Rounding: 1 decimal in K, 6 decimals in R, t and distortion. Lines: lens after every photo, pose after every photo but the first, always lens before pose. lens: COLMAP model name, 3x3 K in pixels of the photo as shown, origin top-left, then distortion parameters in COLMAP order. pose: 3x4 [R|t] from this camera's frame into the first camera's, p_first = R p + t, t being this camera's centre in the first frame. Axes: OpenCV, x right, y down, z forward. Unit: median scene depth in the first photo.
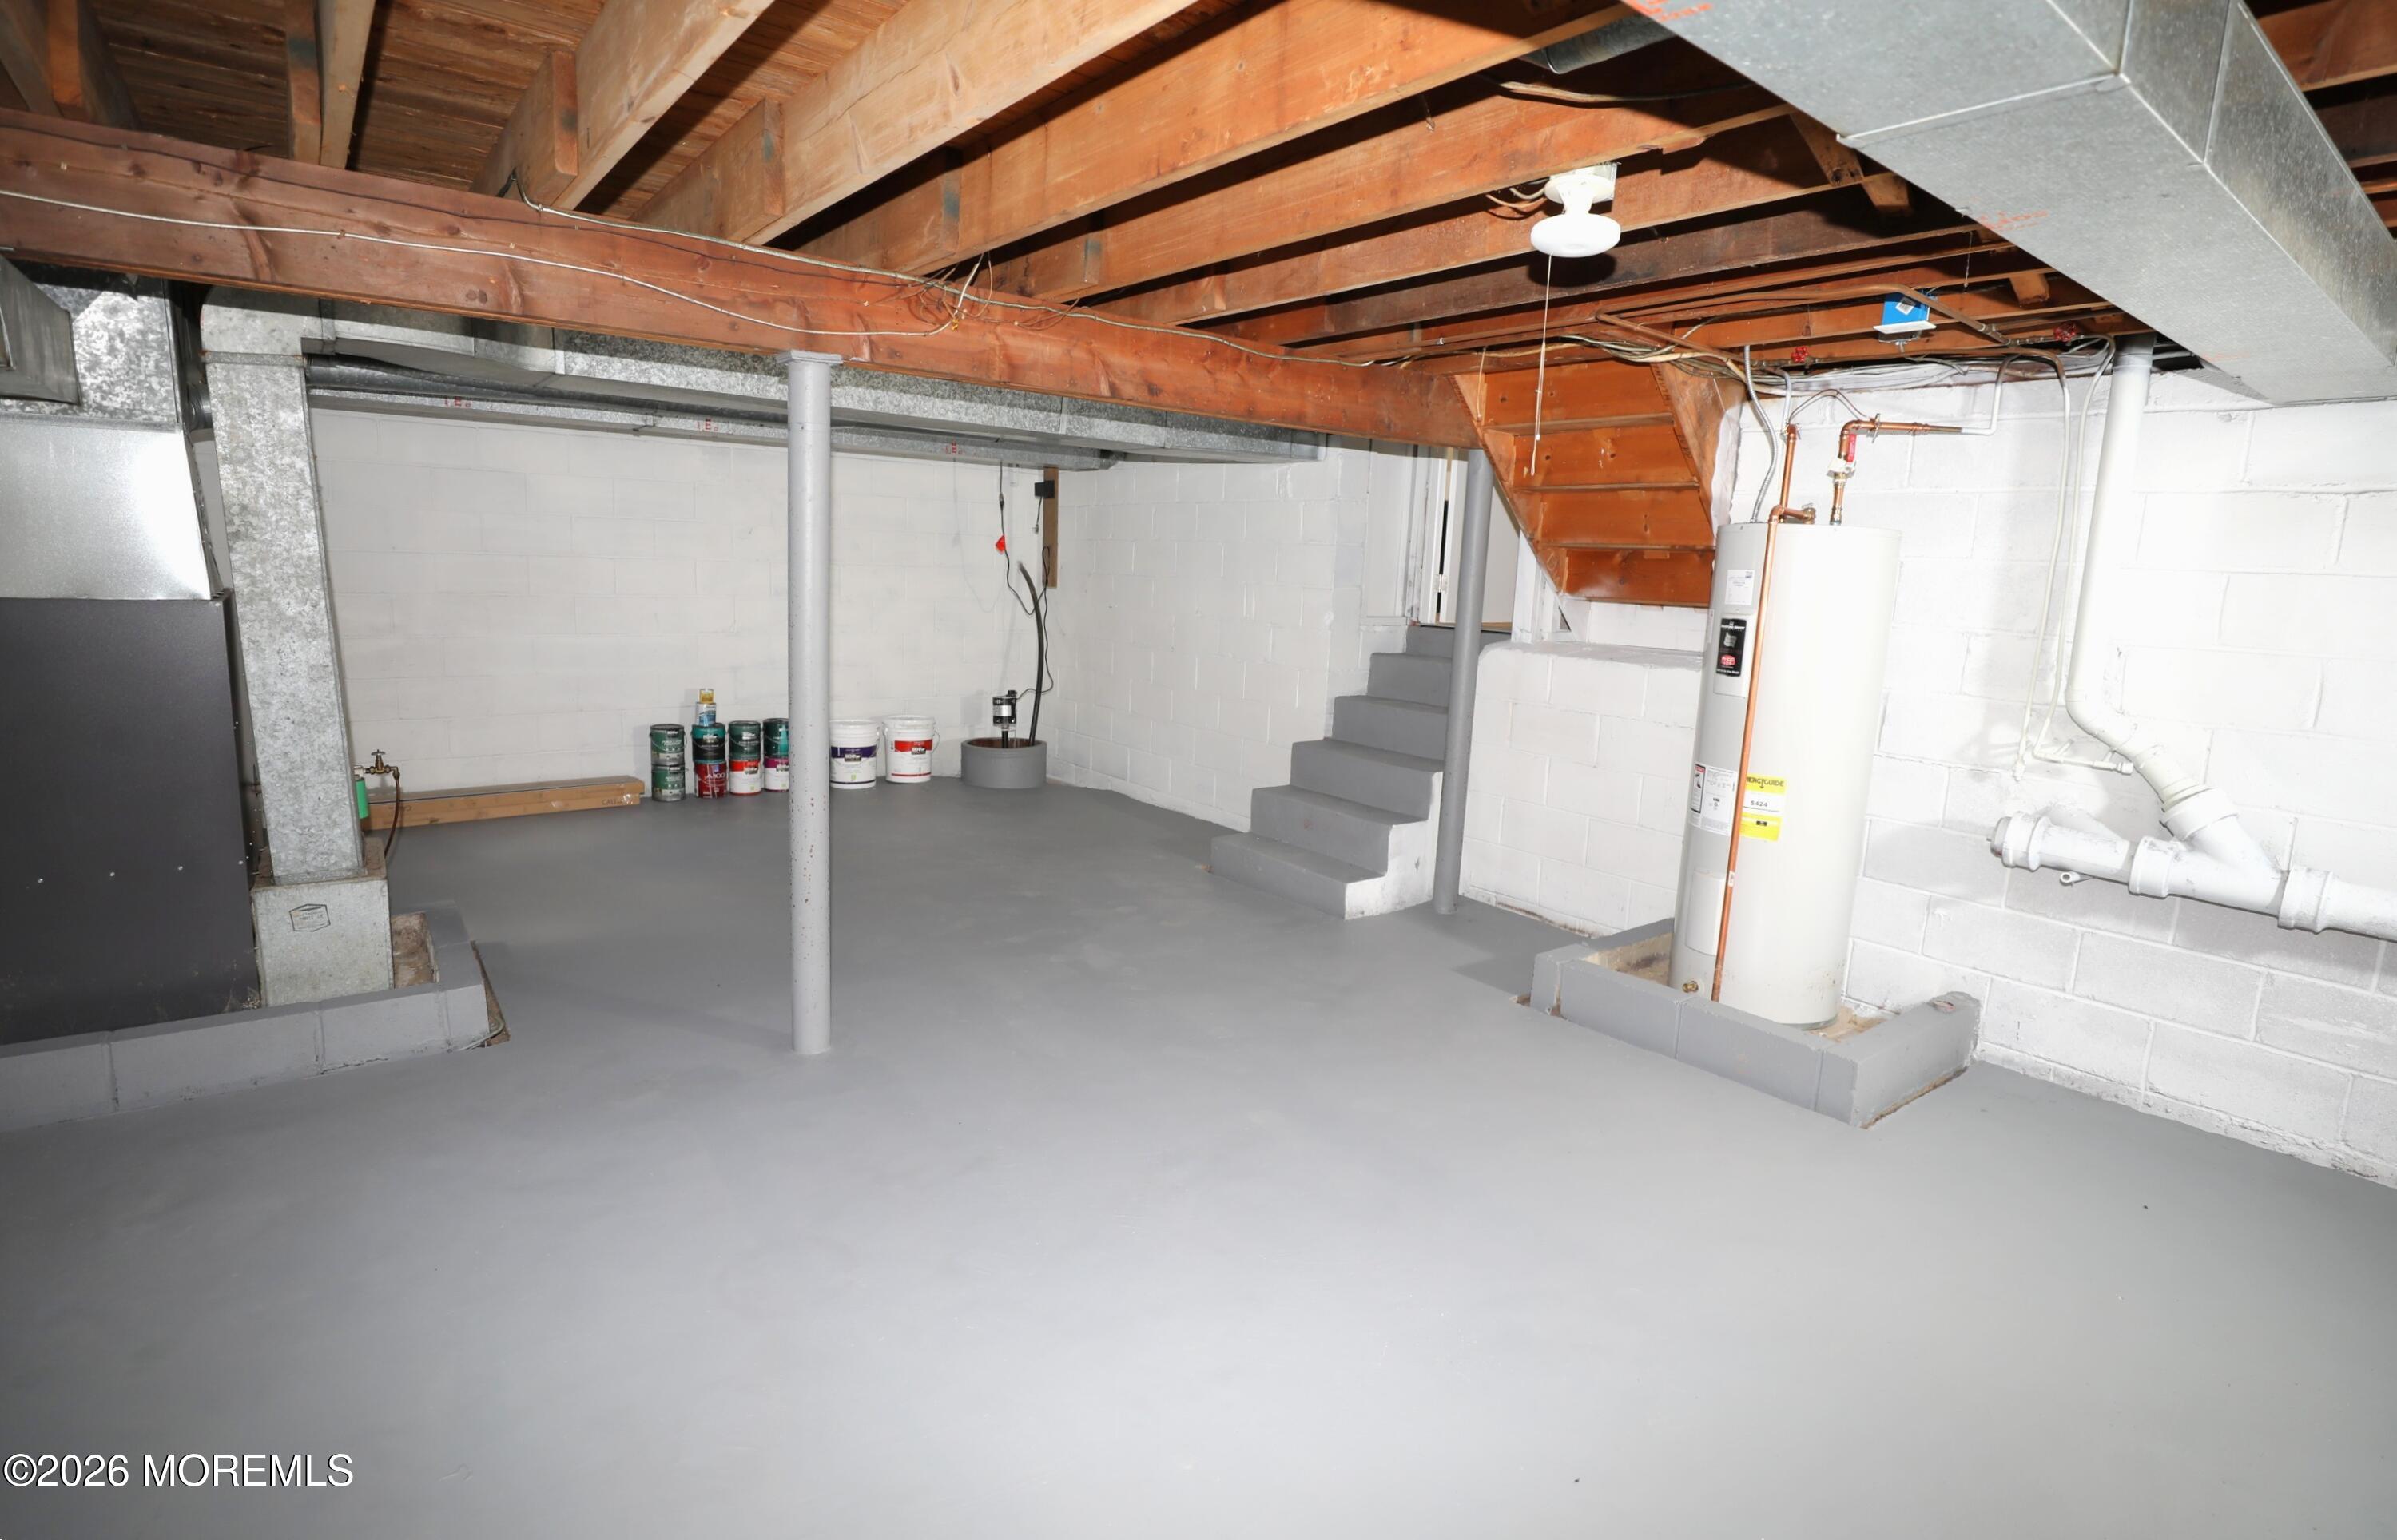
lens RADIAL K [[1176.9, 0, 1198.5], [0, 1176.9, 770.0], [0, 0, 1]] dist [-0.055364, -0.000056]
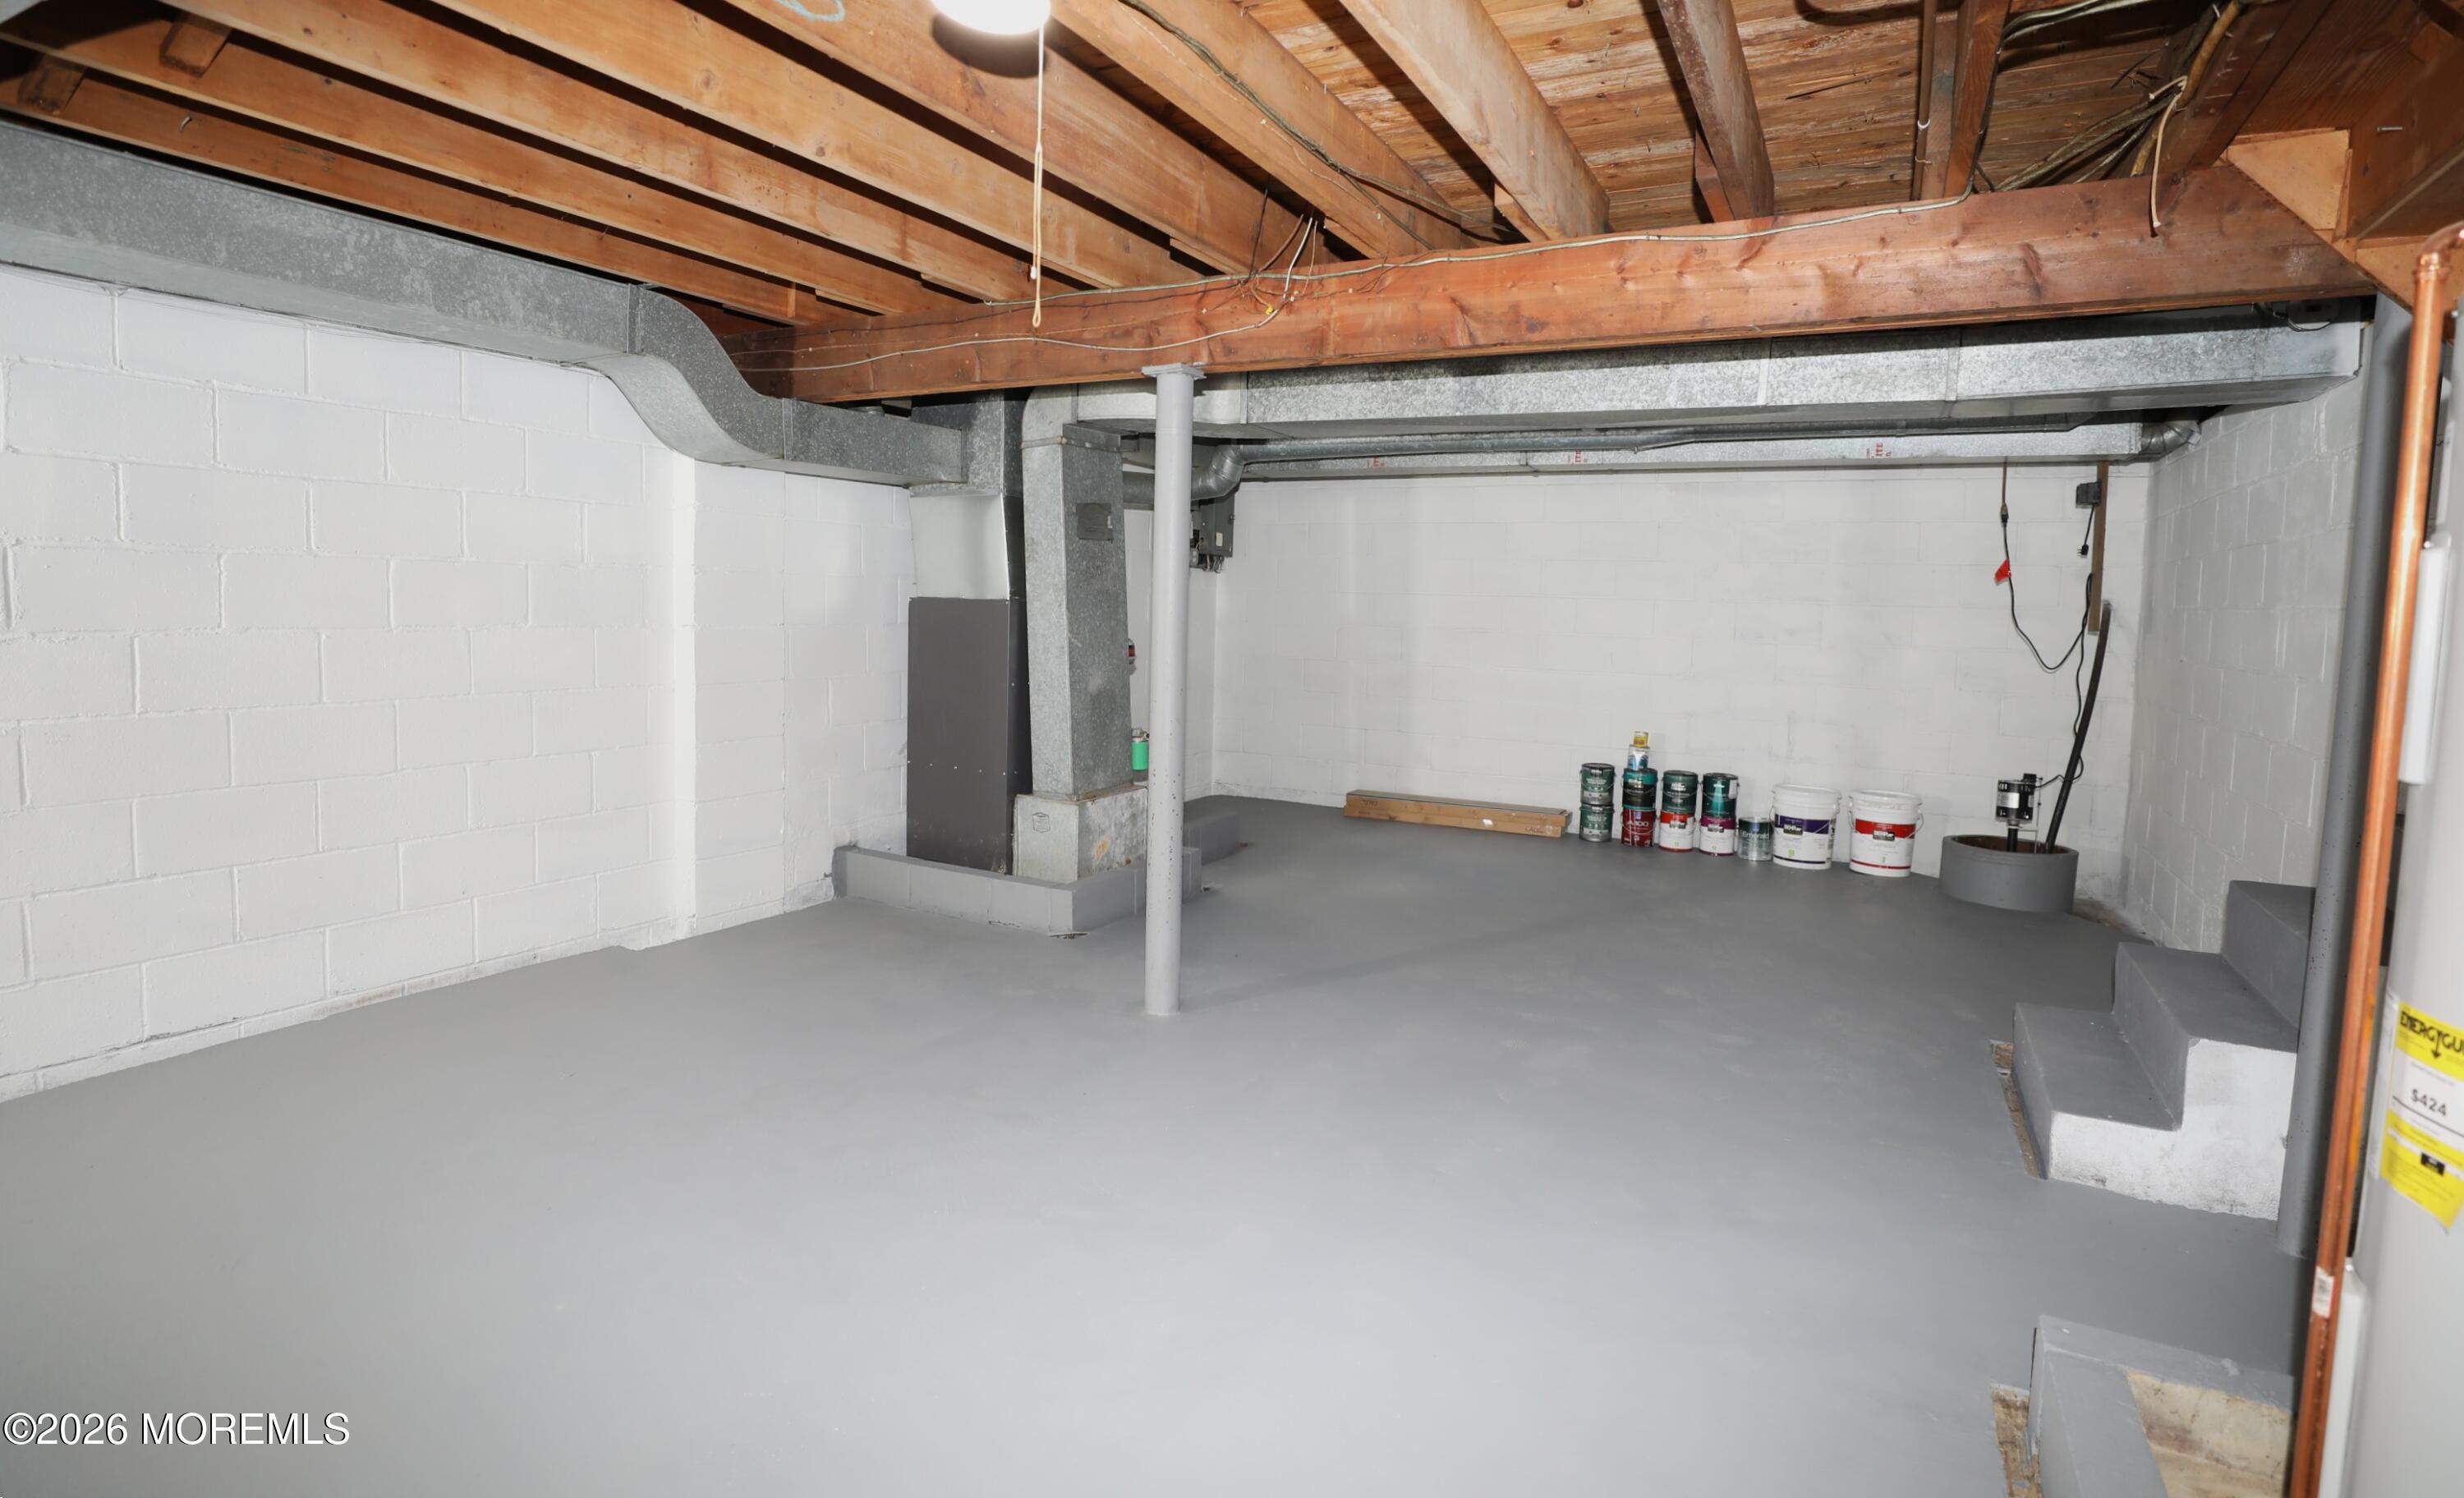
lens RADIAL K [[1207.4, 0, 1228.7], [0, 1207.4, 698.1], [0, 0, 1]] dist [-0.027193, -0.000059]
pose [[0.401693, 0.040763, -0.914867, 0.343666], [-0.170245, 0.984918, -0.030866, -0.008407], [0.899811, 0.168150, 0.402574, 0.286450]]
